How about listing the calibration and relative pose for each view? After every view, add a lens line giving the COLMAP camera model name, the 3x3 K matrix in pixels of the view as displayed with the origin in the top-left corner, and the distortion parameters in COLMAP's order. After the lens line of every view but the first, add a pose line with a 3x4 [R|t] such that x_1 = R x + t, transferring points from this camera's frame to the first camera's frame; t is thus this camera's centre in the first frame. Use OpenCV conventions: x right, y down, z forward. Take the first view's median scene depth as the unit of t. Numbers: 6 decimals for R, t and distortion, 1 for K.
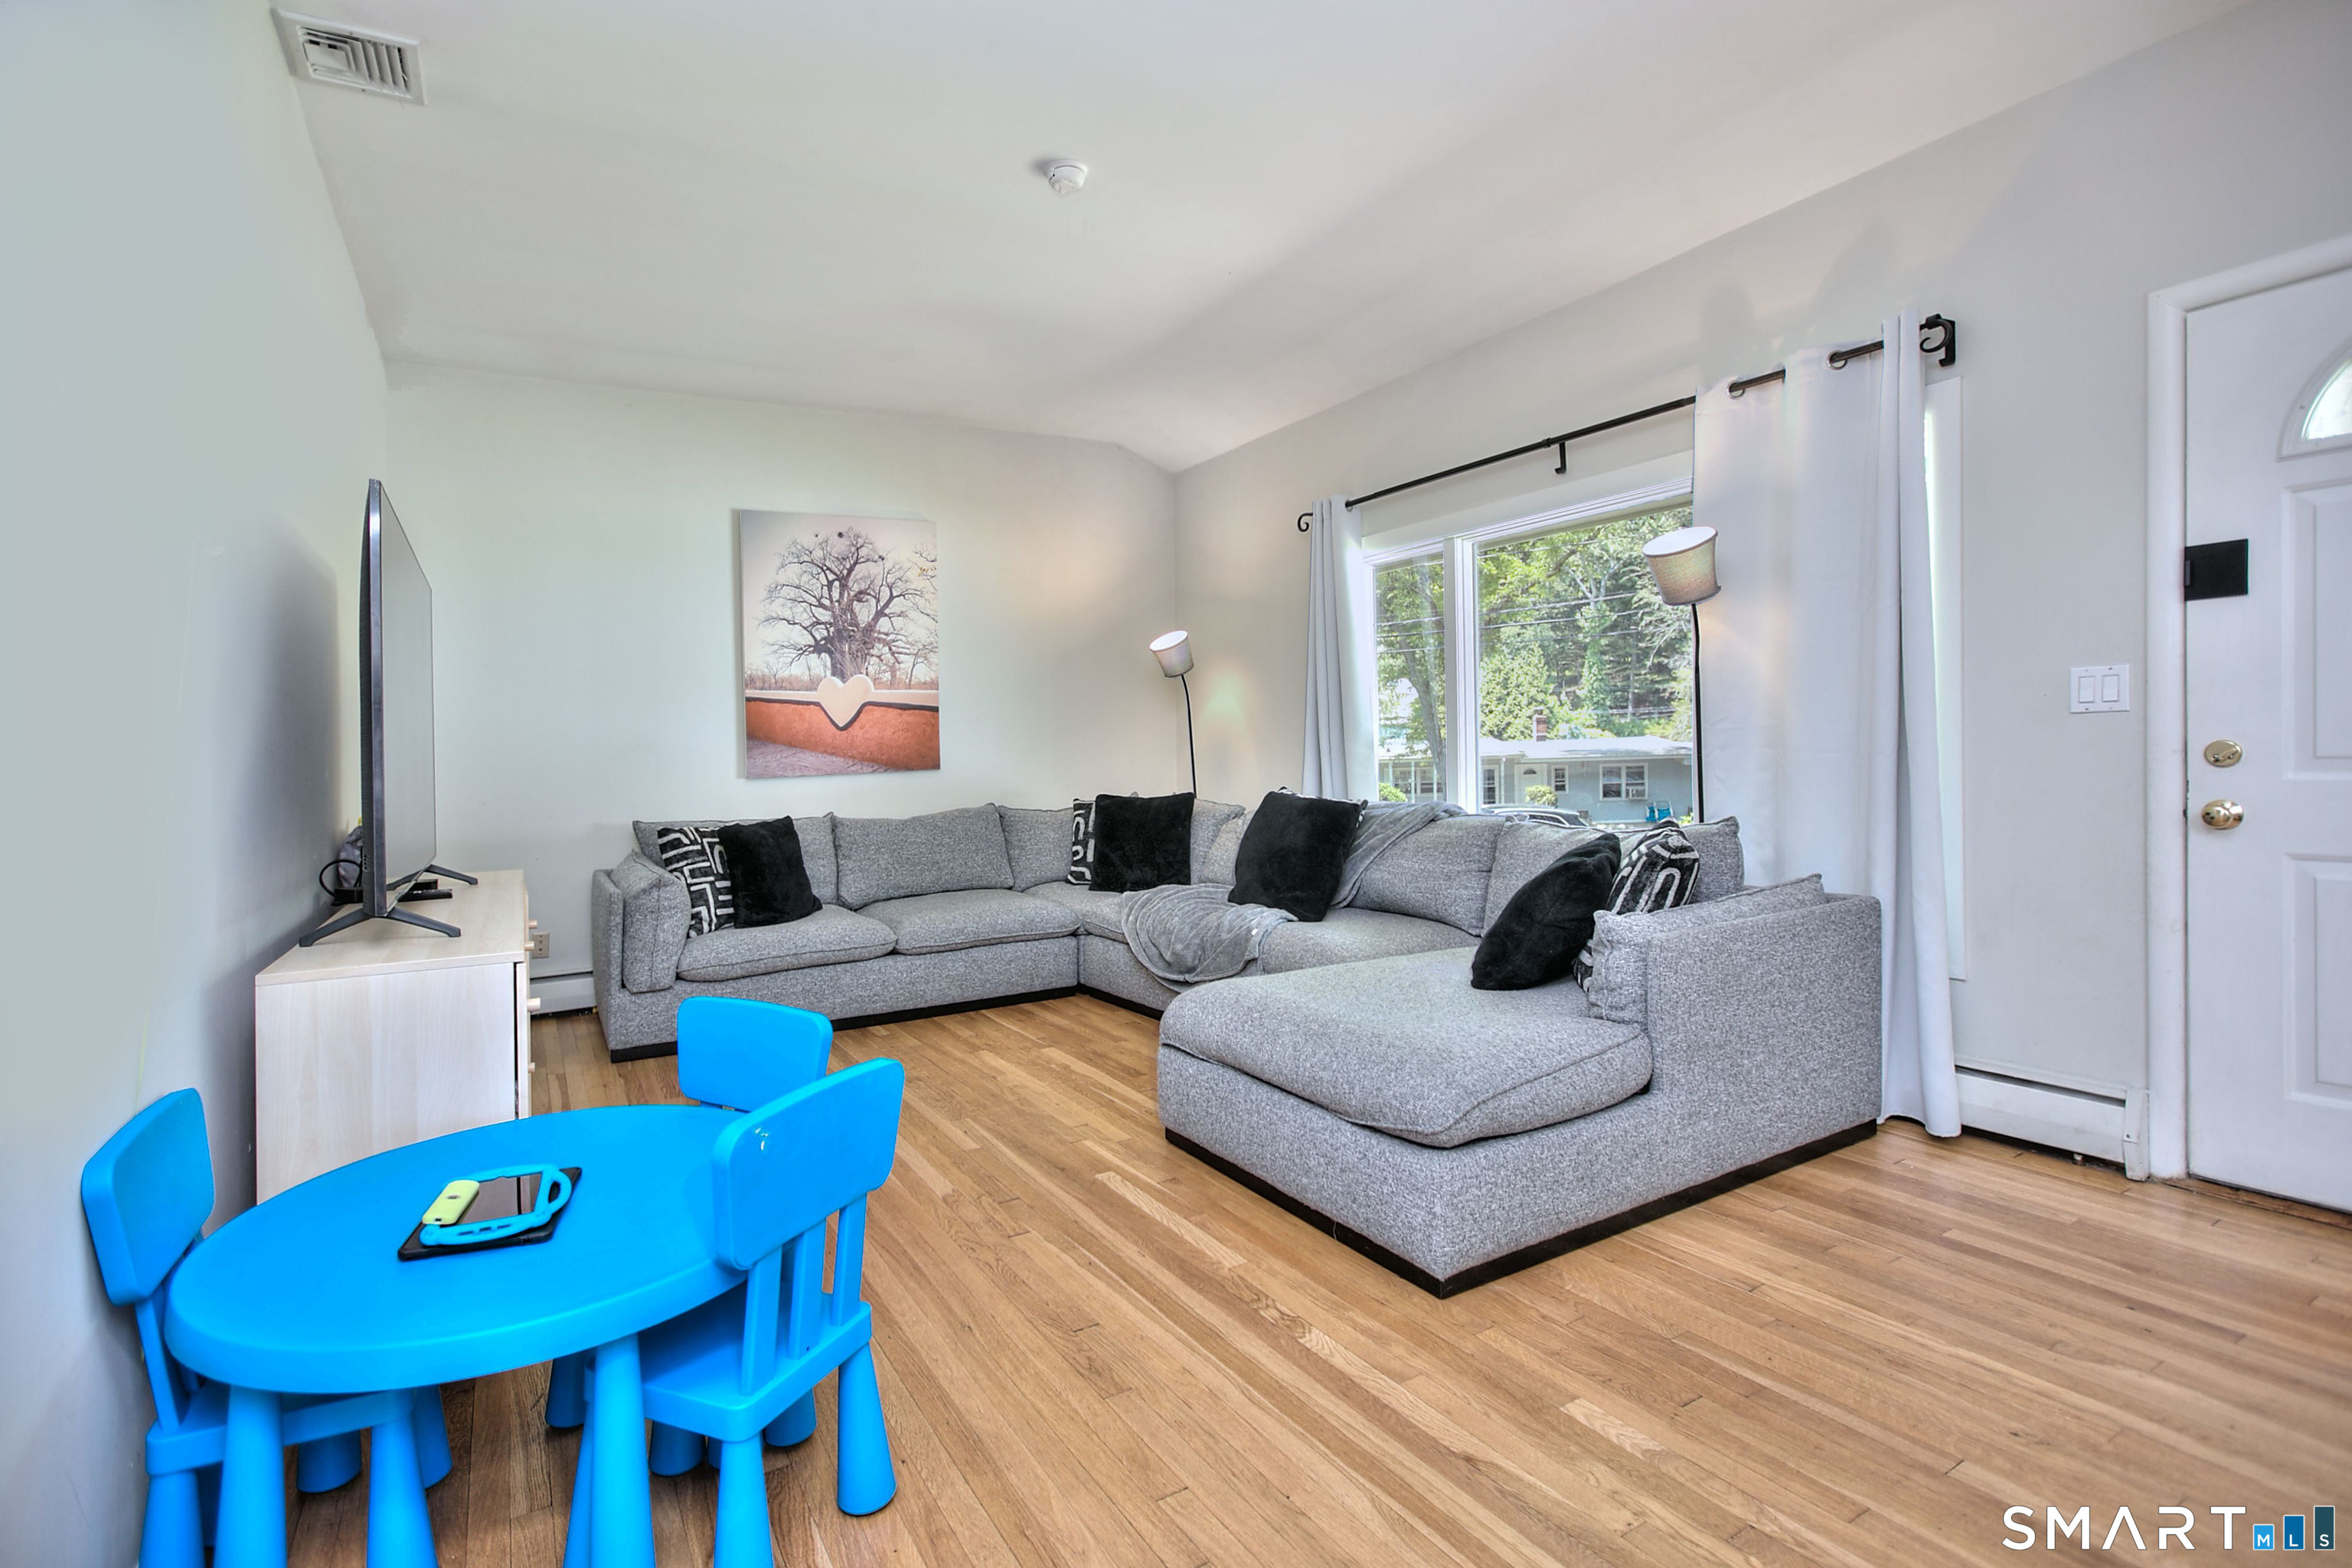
lens RADIAL K [[1089.8, 0, 1171.9], [0, 1089.8, 766.2], [0, 0, 1]] dist [-0.030631, 0.006525]
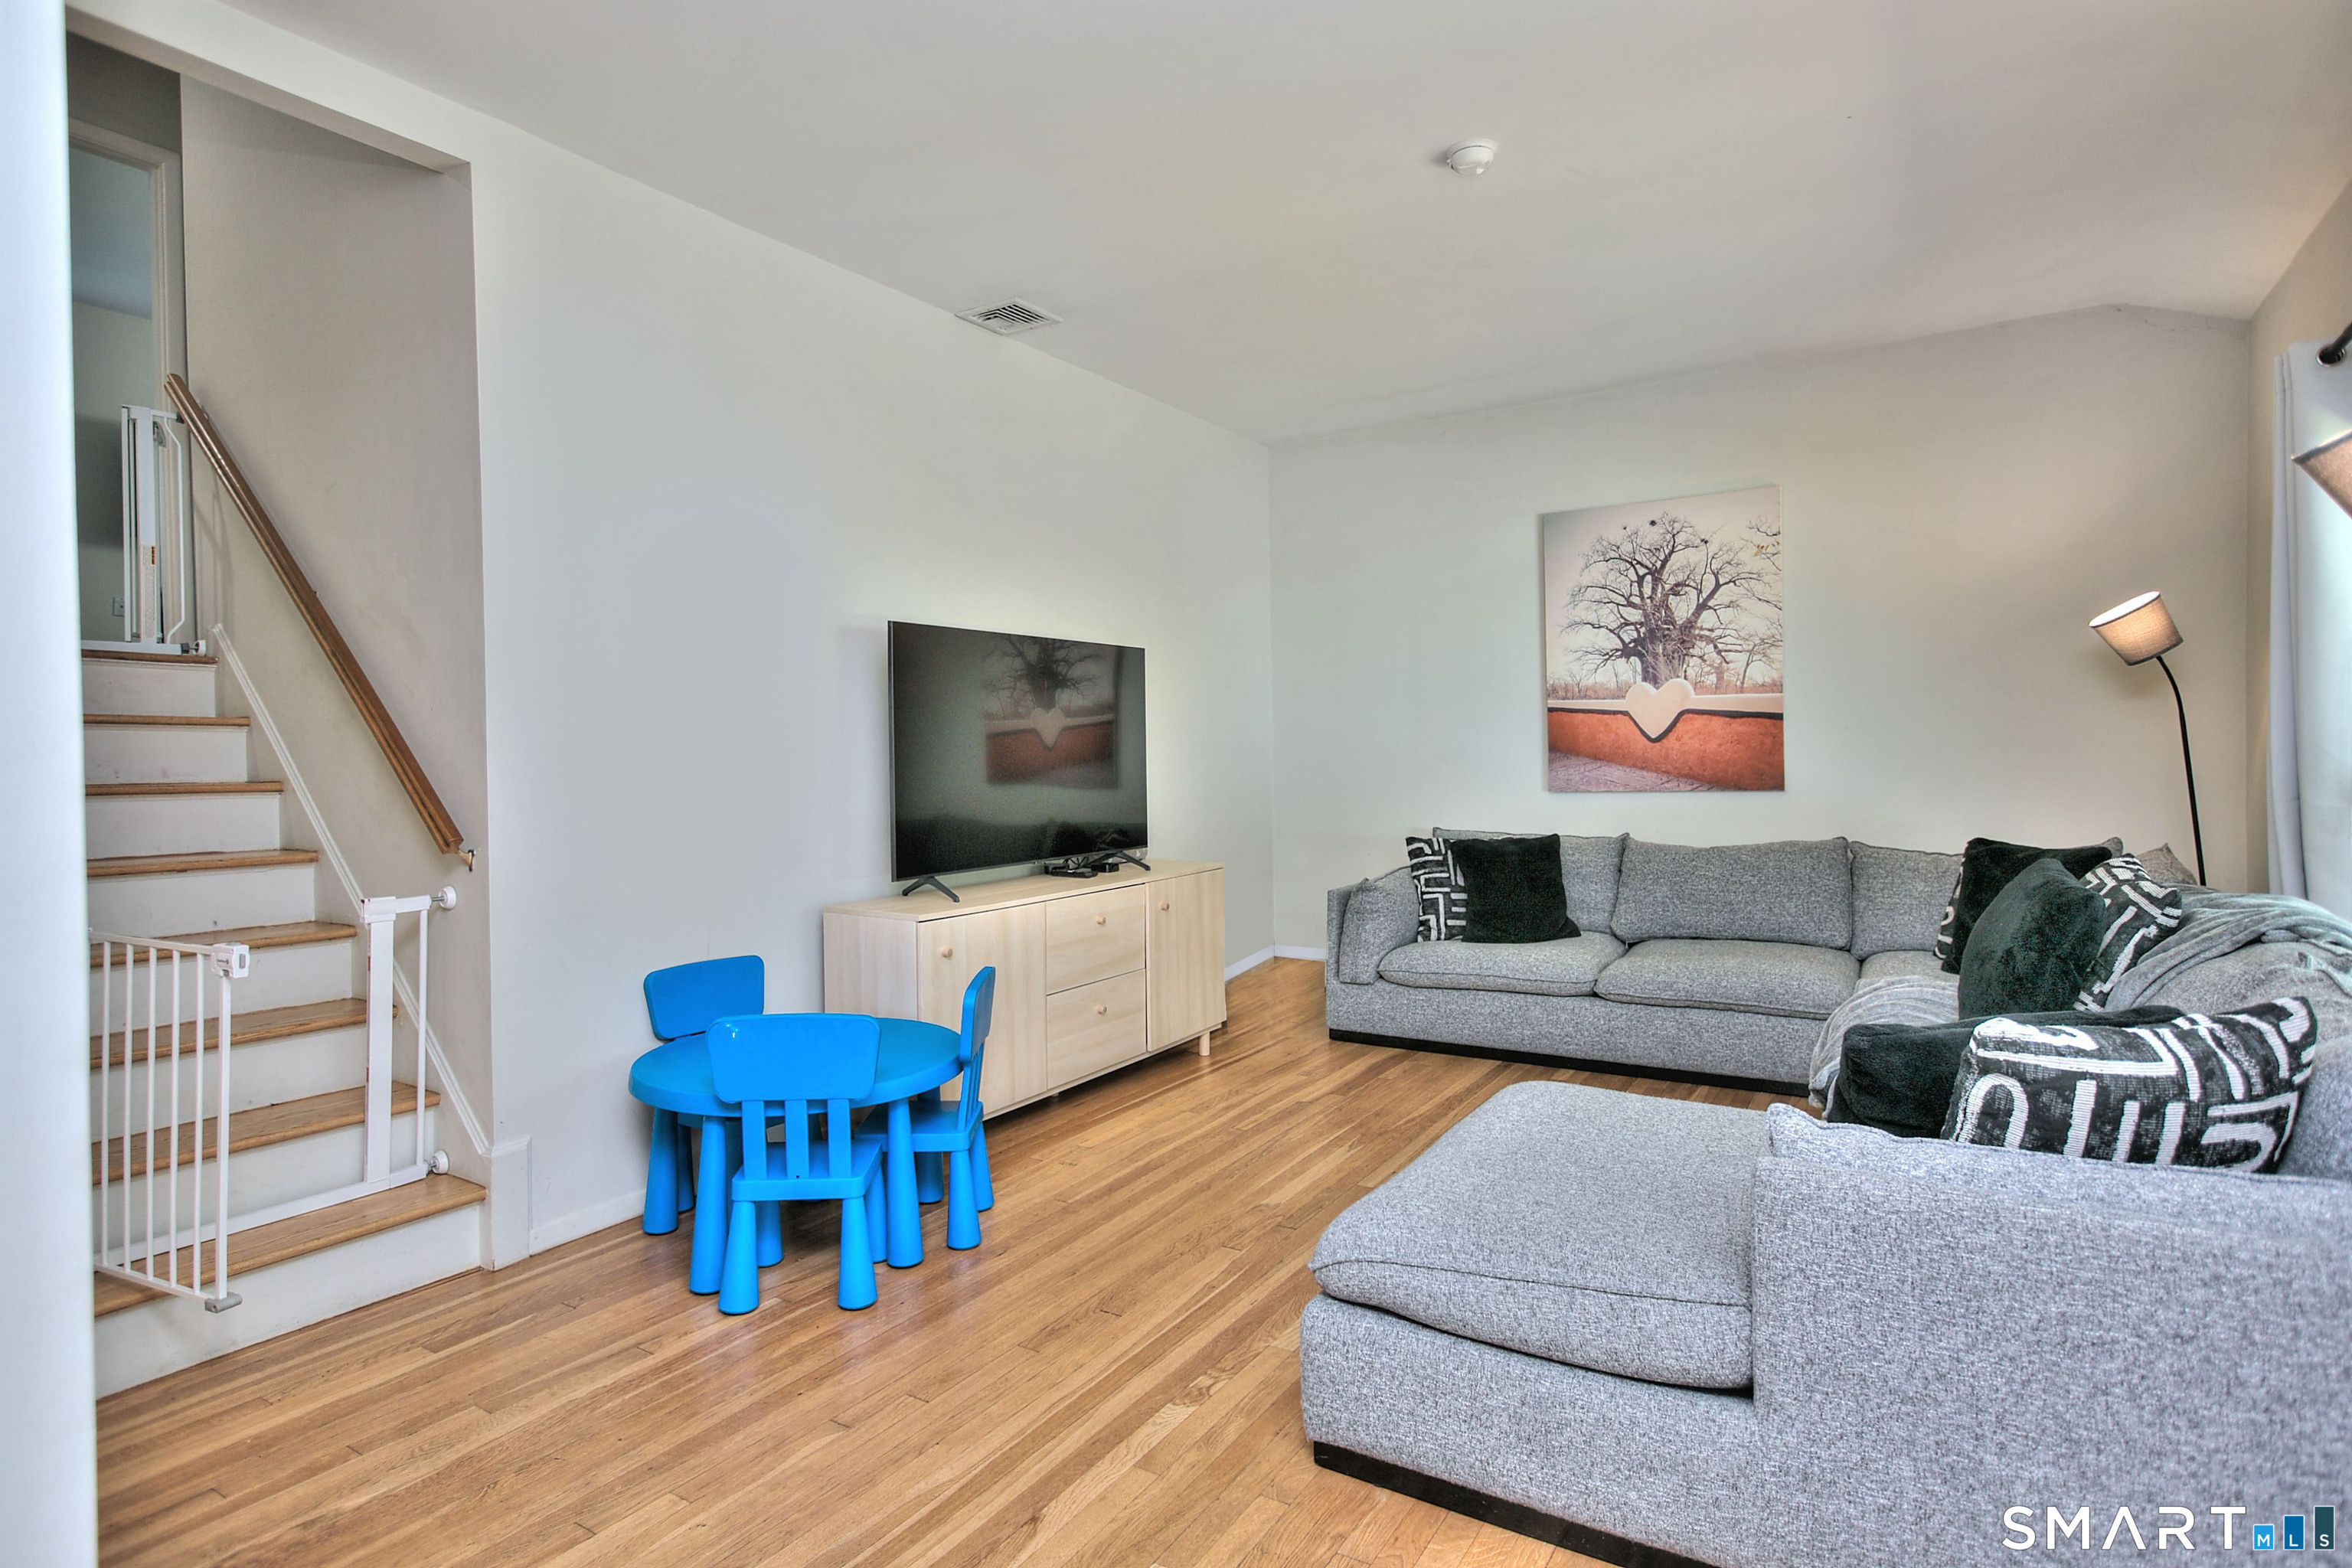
lens RADIAL K [[1273.1, 0, 1180.0], [0, 1273.1, 770.6], [0, 0, 1]] dist [-0.024809, 0.002796]
pose [[0.460477, 0.039154, -0.886808, 0.464436], [-0.015101, 0.999228, 0.036276, -0.043871], [0.887543, -0.003313, 0.460712, 0.184937]]
